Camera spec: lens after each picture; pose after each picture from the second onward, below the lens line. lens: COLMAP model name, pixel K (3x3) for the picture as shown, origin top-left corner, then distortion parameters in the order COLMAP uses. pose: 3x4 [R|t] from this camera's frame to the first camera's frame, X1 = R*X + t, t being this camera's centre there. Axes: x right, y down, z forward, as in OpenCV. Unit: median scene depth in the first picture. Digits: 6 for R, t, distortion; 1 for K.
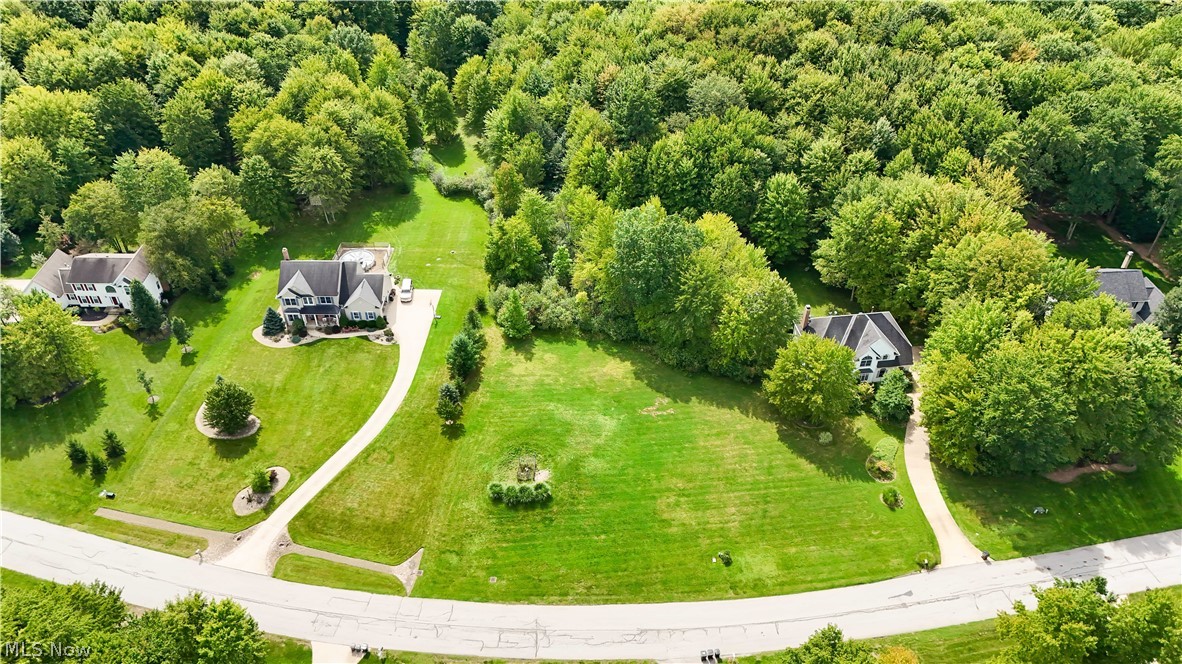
lens RADIAL K [[868.5, 0, 592.0], [0, 868.5, 329.5], [0, 0, 1]] dist [0.053498, -0.047118]
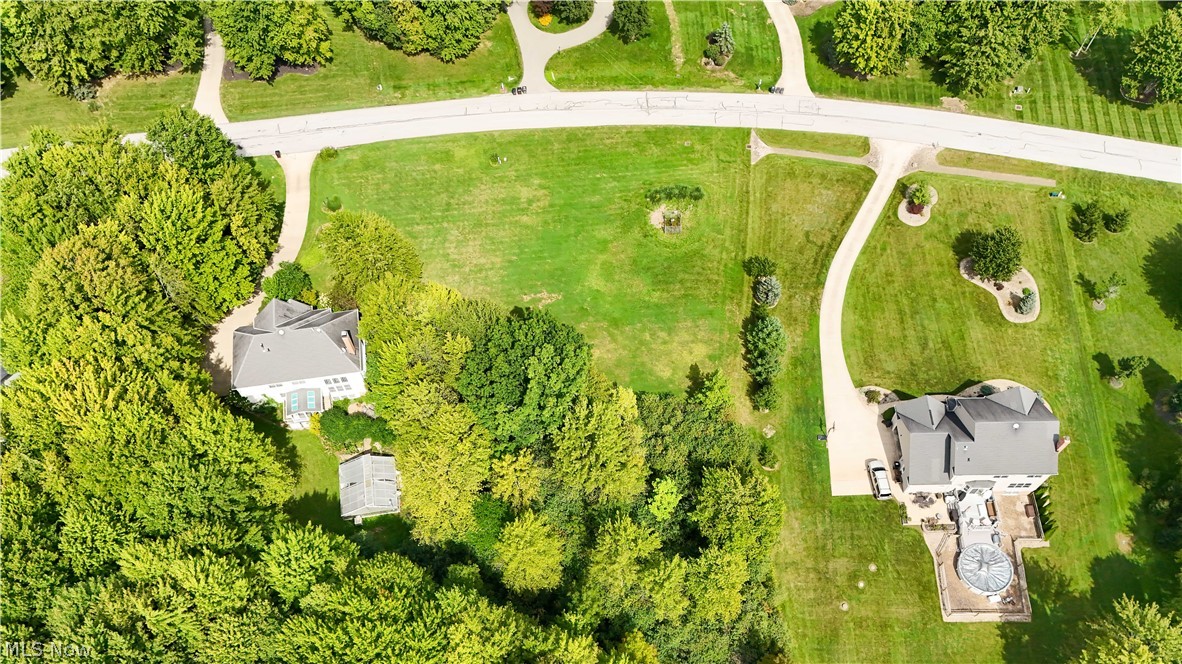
lens RADIAL K [[868.5, 0, 583.7], [0, 868.5, 336.1], [0, 0, 1]] dist [0.053498, -0.047118]
pose [[-0.999981, 0.004294, -0.004467, 0.029573], [-0.005296, -0.218319, 0.975863, -0.722599], [0.003216, 0.975868, 0.218337, 0.747860]]
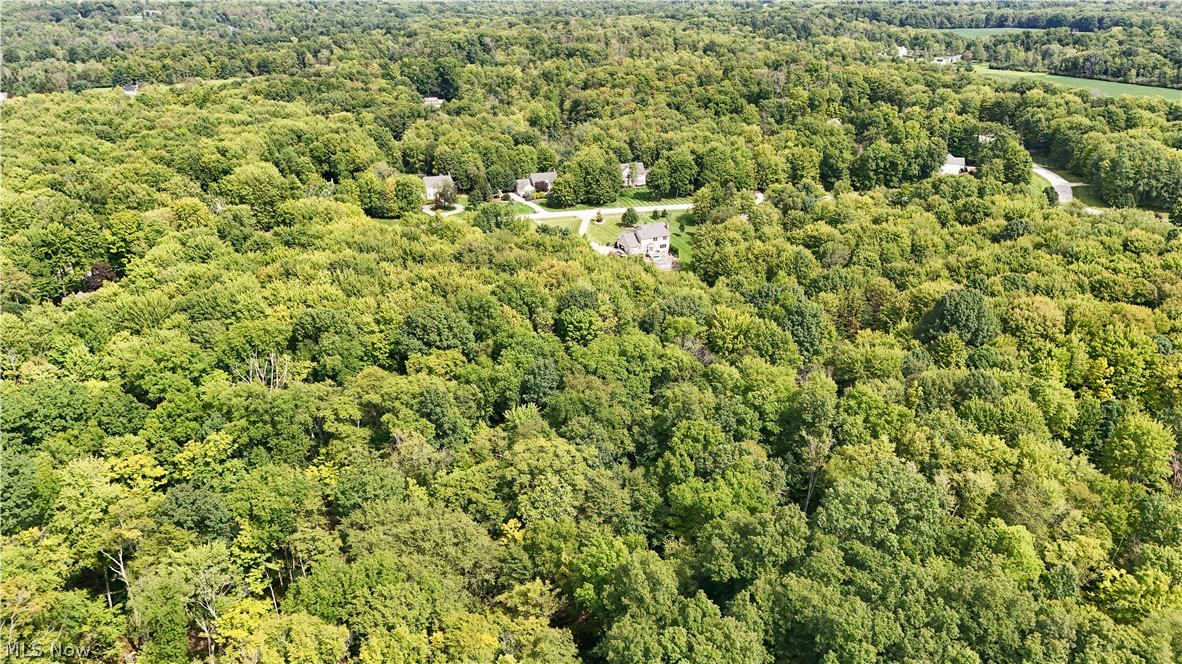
lens RADIAL K [[868.5, 0, 595.5], [0, 868.5, 333.8], [0, 0, 1]] dist [0.053498, -0.047118]
pose [[-0.912170, 0.137569, -0.386032, 0.665188], [-0.272700, 0.499391, 0.822340, -1.635004], [0.305909, 0.855385, -0.418015, 2.058957]]
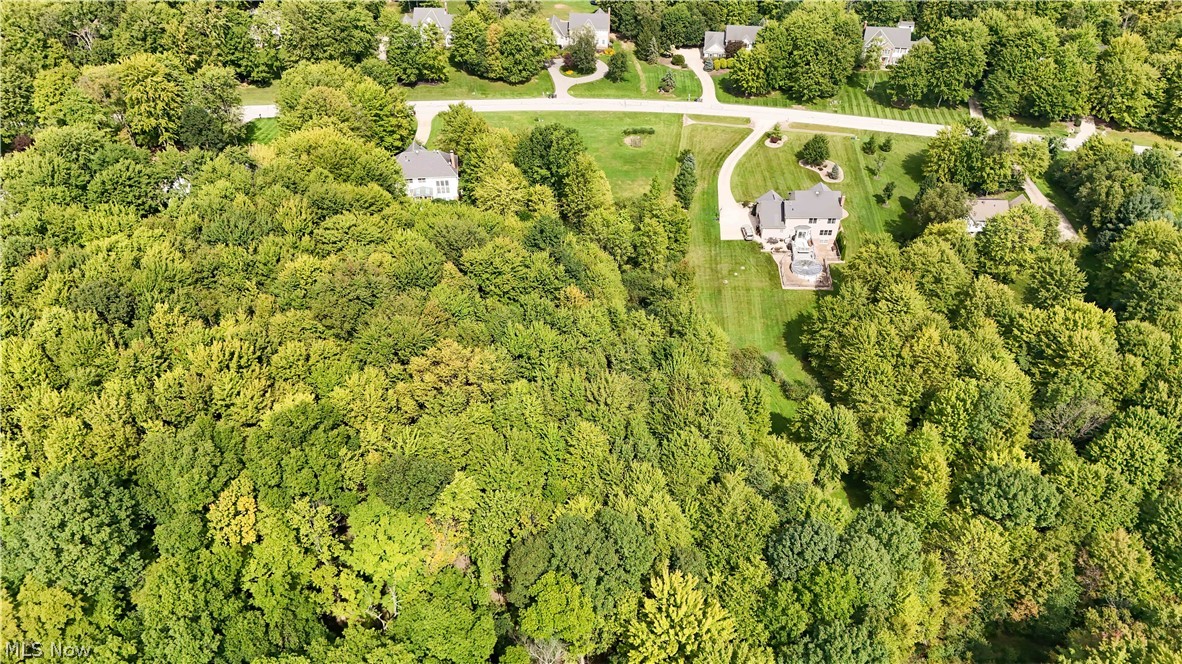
lens RADIAL K [[868.5, 0, 593.6], [0, 868.5, 326.3], [0, 0, 1]] dist [0.053498, -0.047118]
pose [[-0.999368, -0.034995, 0.006205, -0.008717], [-0.000959, 0.201097, 0.979571, -1.269220], [-0.035527, 0.978946, -0.201003, 1.441336]]
